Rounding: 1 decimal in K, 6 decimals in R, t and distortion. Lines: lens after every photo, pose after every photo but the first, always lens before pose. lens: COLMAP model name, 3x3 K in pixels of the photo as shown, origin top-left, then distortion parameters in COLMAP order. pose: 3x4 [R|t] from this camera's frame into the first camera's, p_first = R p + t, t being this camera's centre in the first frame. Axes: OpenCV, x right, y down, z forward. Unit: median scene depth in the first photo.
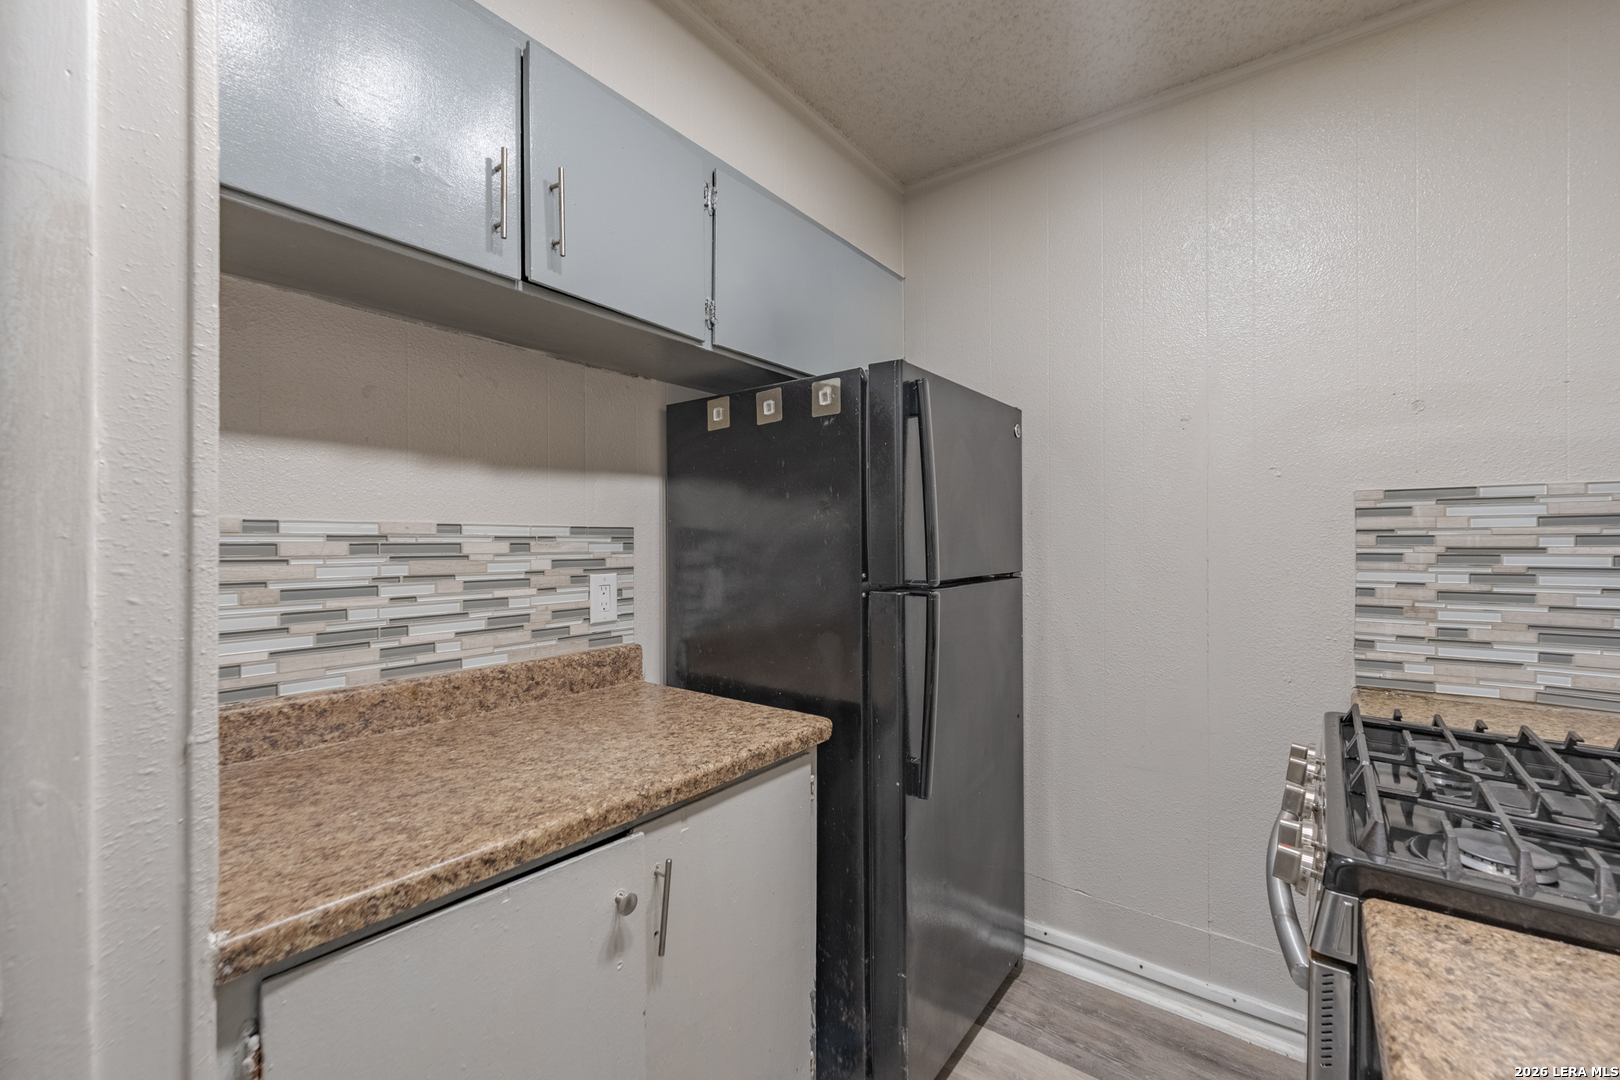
lens RADIAL K [[670.3, 0, 810.9], [0, 670.3, 541.3], [0, 0, 1]] dist [0.004222, -0.000226]
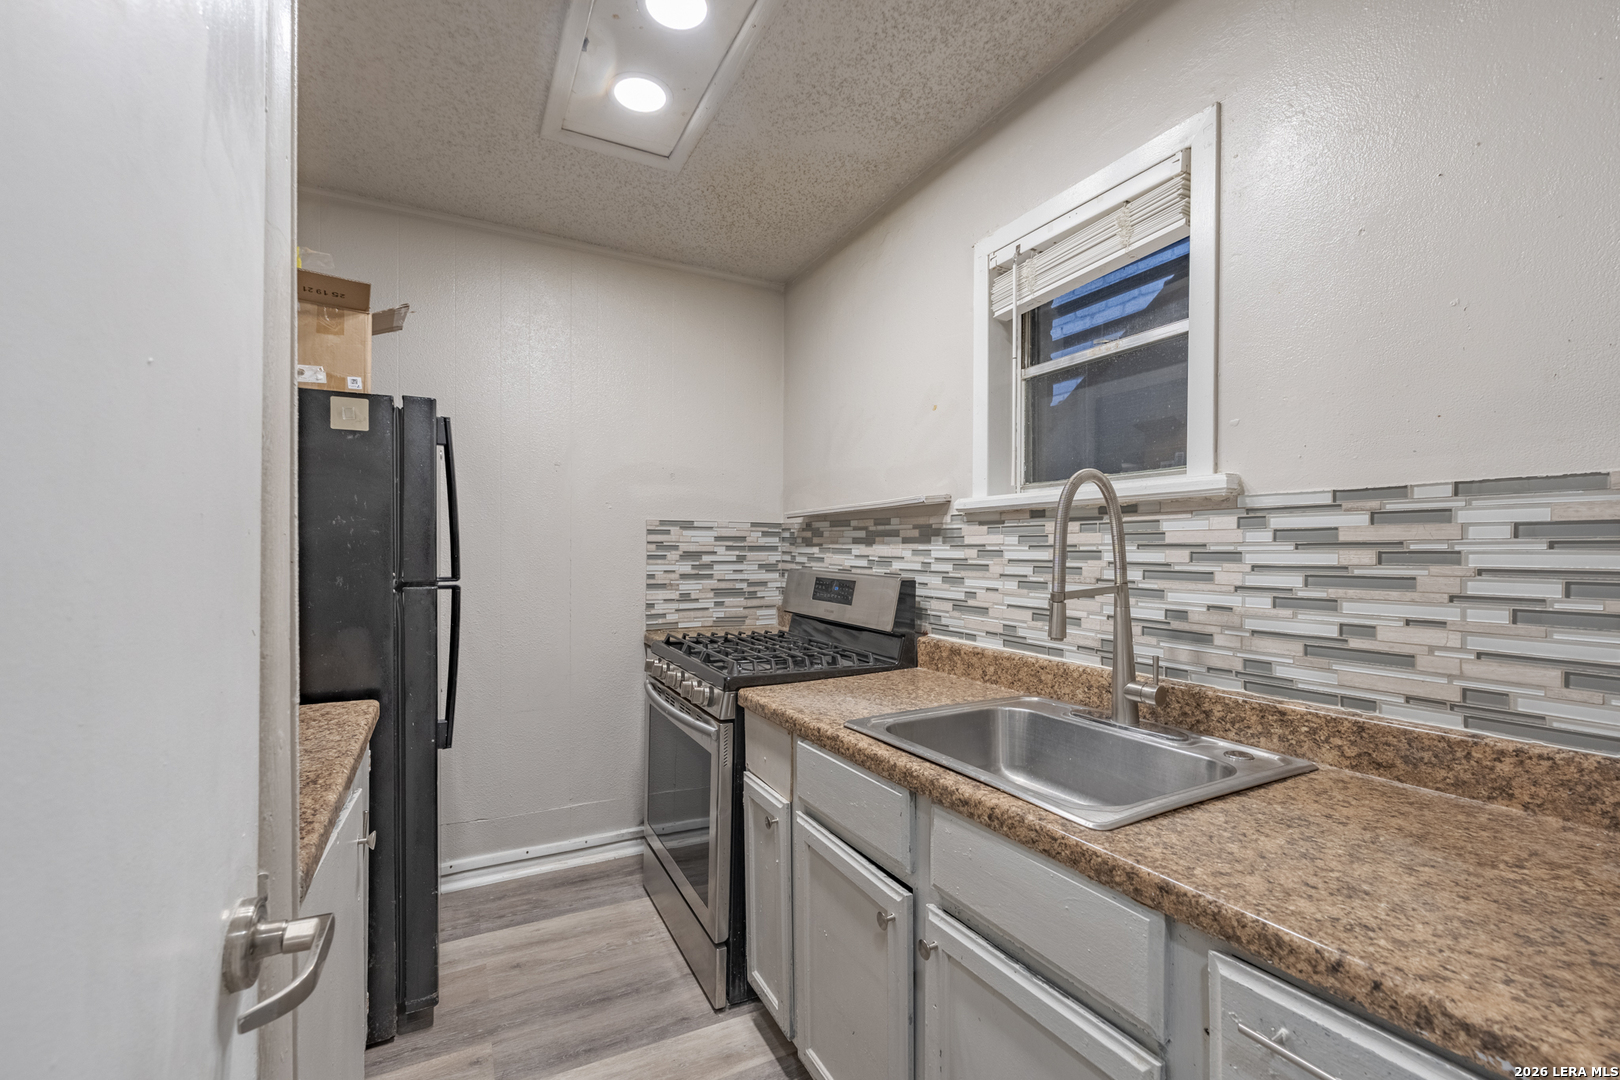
lens RADIAL K [[670.3, 0, 788.0], [0, 670.3, 557.5], [0, 0, 1]] dist [0.004222, -0.000226]
pose [[0.450028, -0.005687, 0.892996, -0.638846], [-0.002866, 0.999965, 0.007812, 0.009601], [-0.893010, -0.006075, 0.449996, -0.134876]]
